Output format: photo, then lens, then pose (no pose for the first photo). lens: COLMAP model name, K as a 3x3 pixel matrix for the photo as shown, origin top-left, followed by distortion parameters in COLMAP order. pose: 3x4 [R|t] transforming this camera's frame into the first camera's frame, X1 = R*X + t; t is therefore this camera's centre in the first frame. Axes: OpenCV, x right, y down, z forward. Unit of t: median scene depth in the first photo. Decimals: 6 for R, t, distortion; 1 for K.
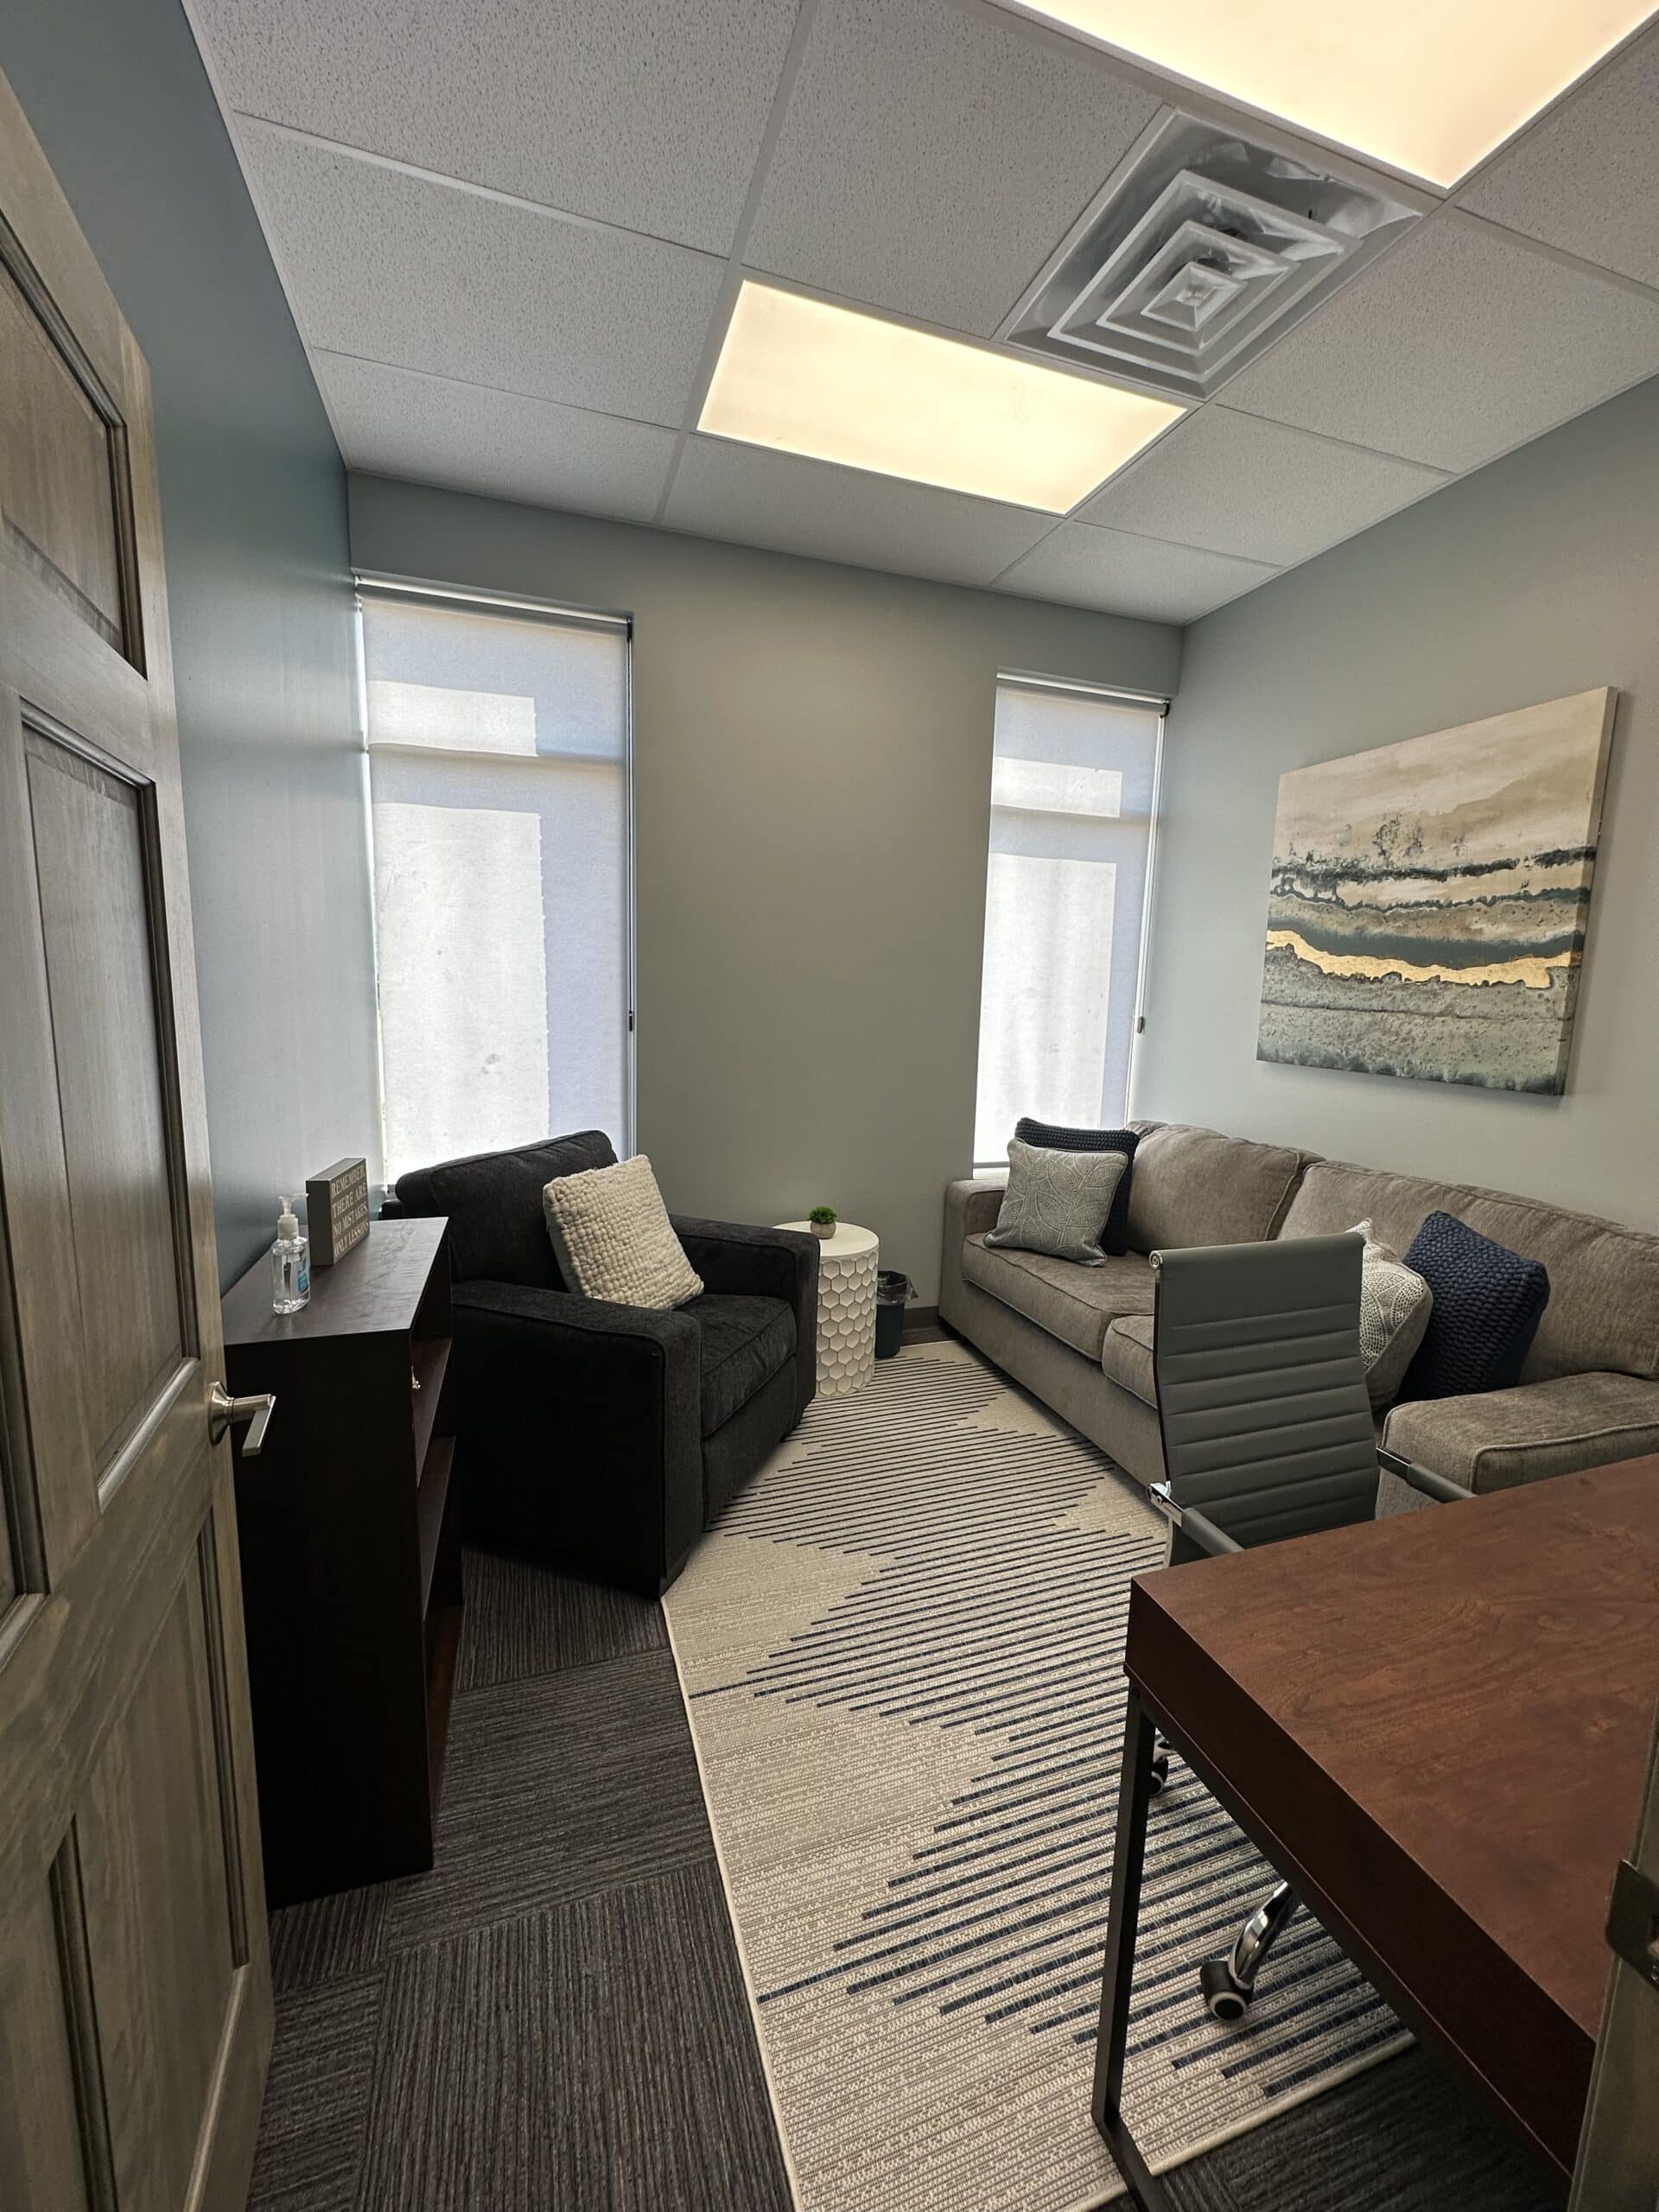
lens RADIAL K [[872.3, 0, 815.0], [0, 872.3, 1106.2], [0, 0, 1]] dist [-0.011211, -0.000092]
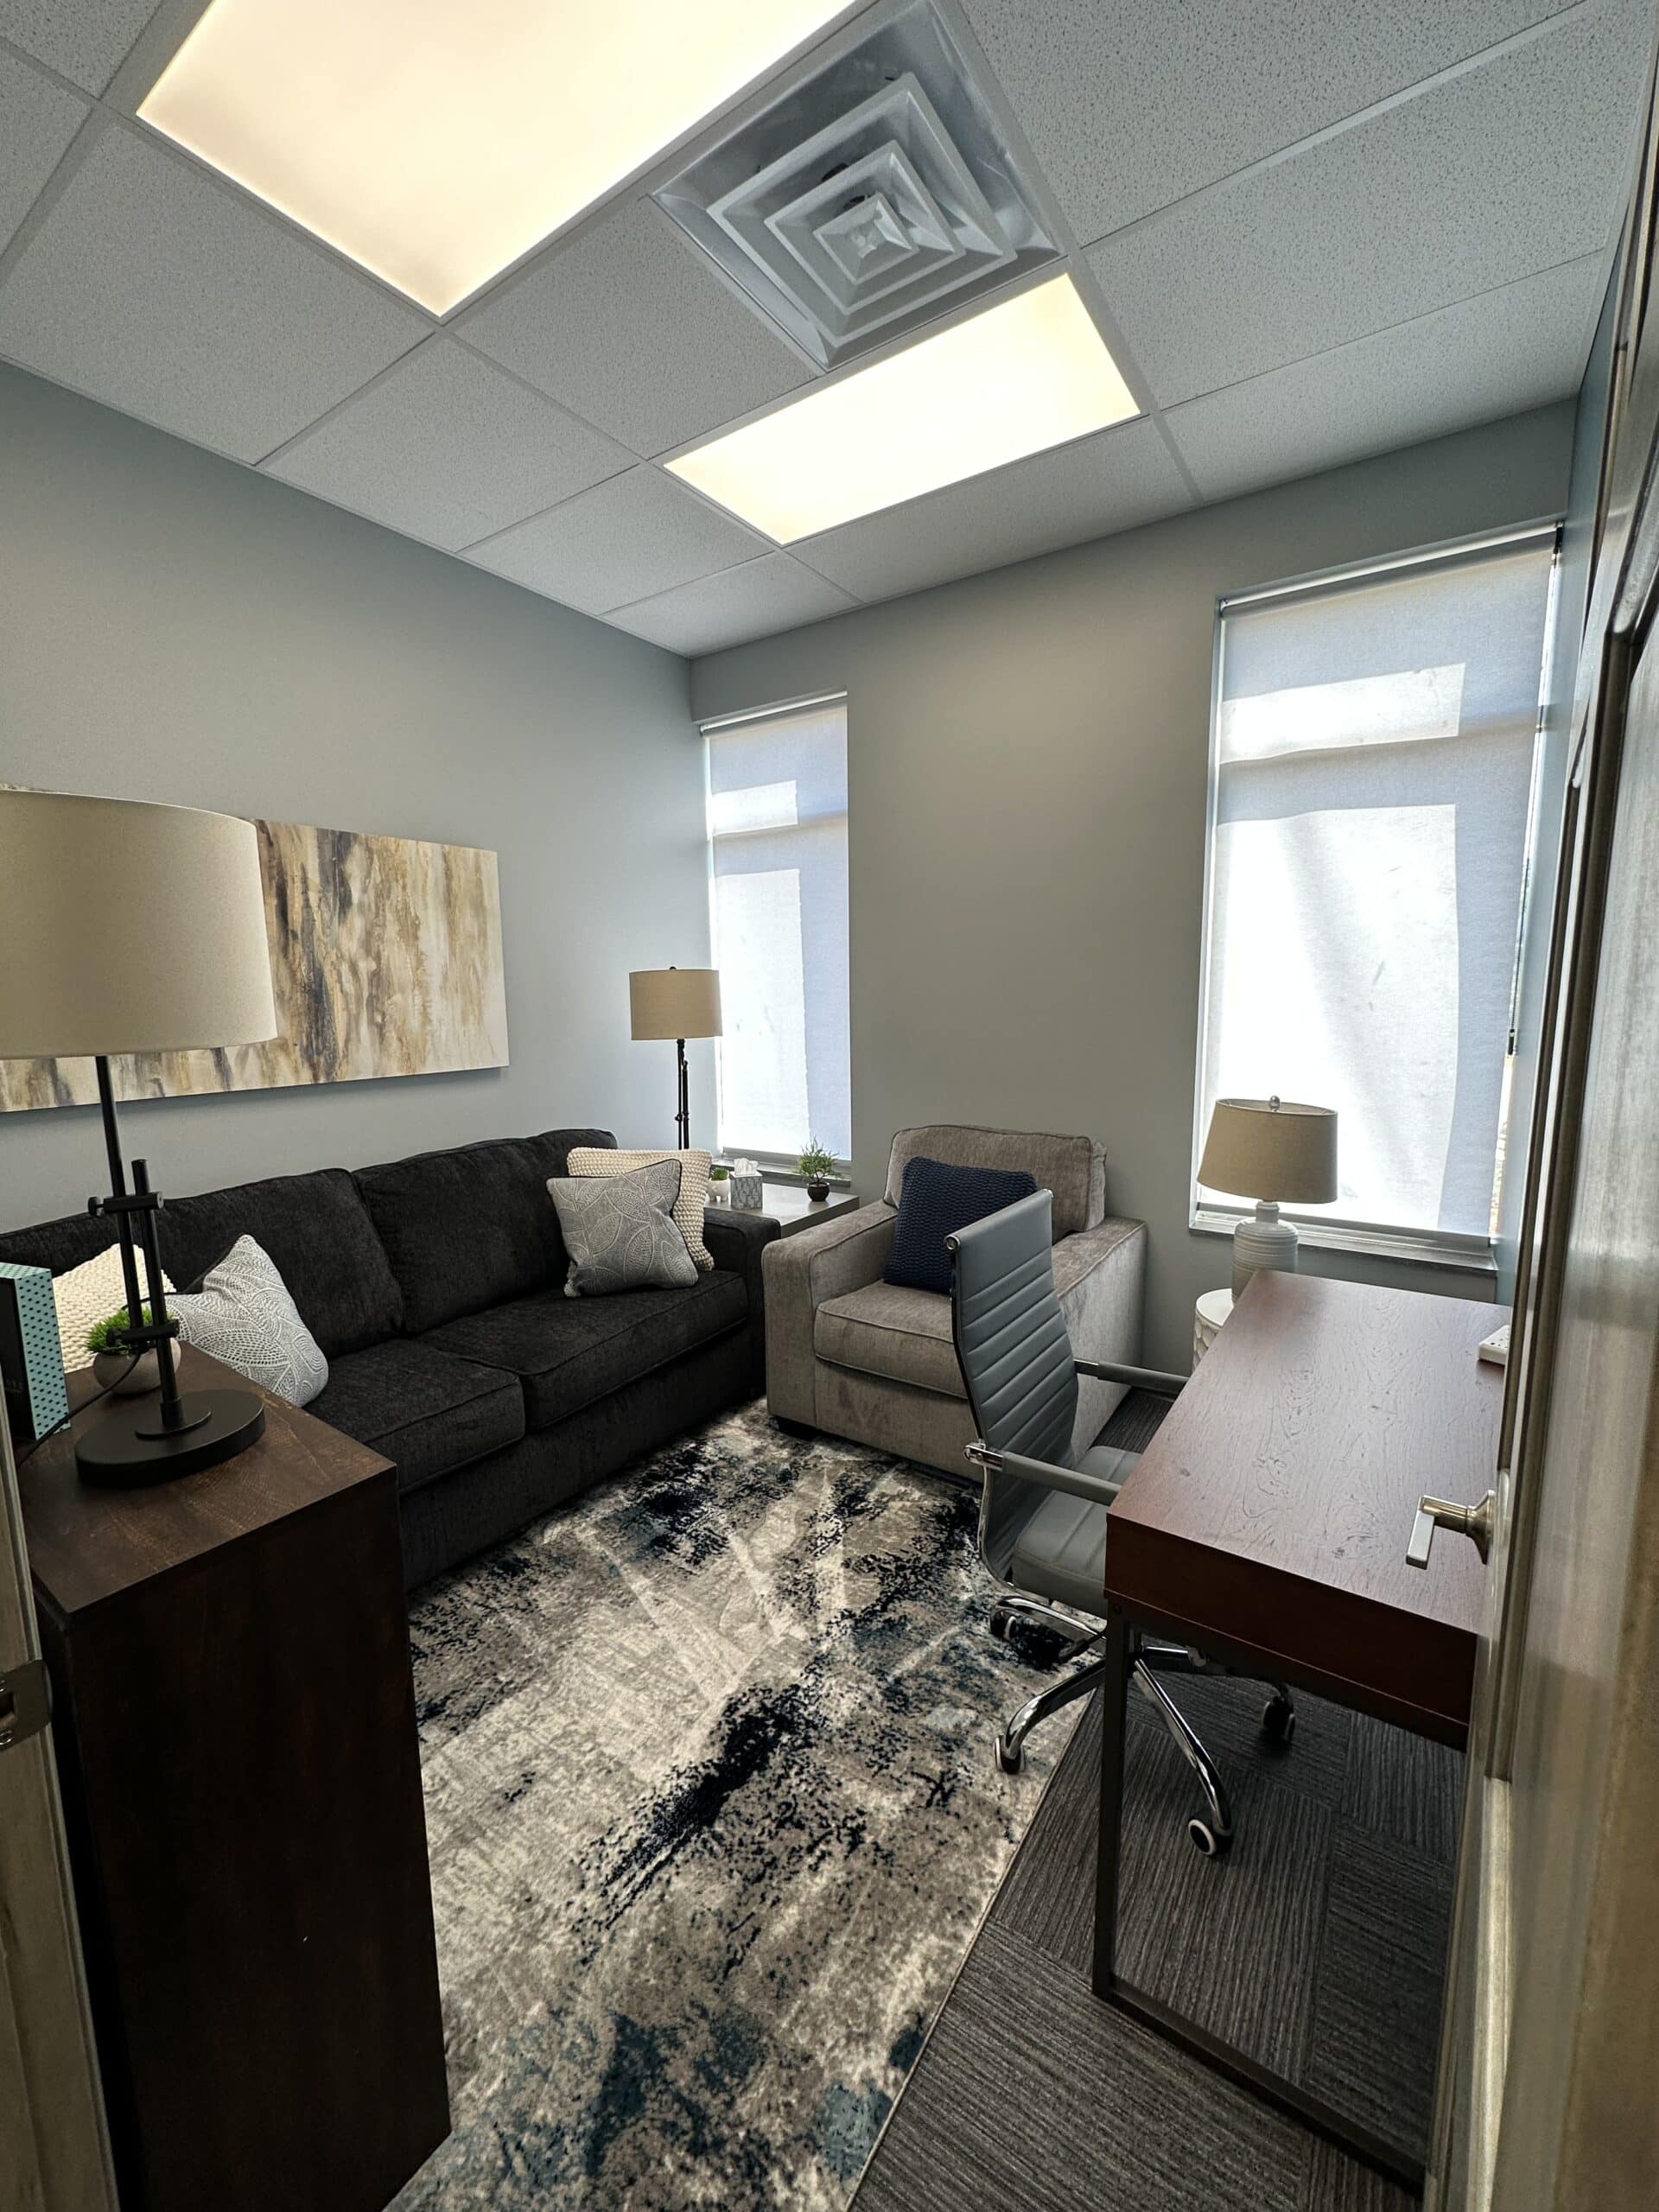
lens RADIAL K [[872.3, 0, 815.0], [0, 872.3, 1106.2], [0, 0, 1]] dist [-0.011211, -0.000092]
pose [[0.594234, 0.082814, -0.800017, 0.746108], [-0.082135, 0.995733, 0.042066, -0.050625], [0.800087, 0.040712, 0.598501, 0.287608]]
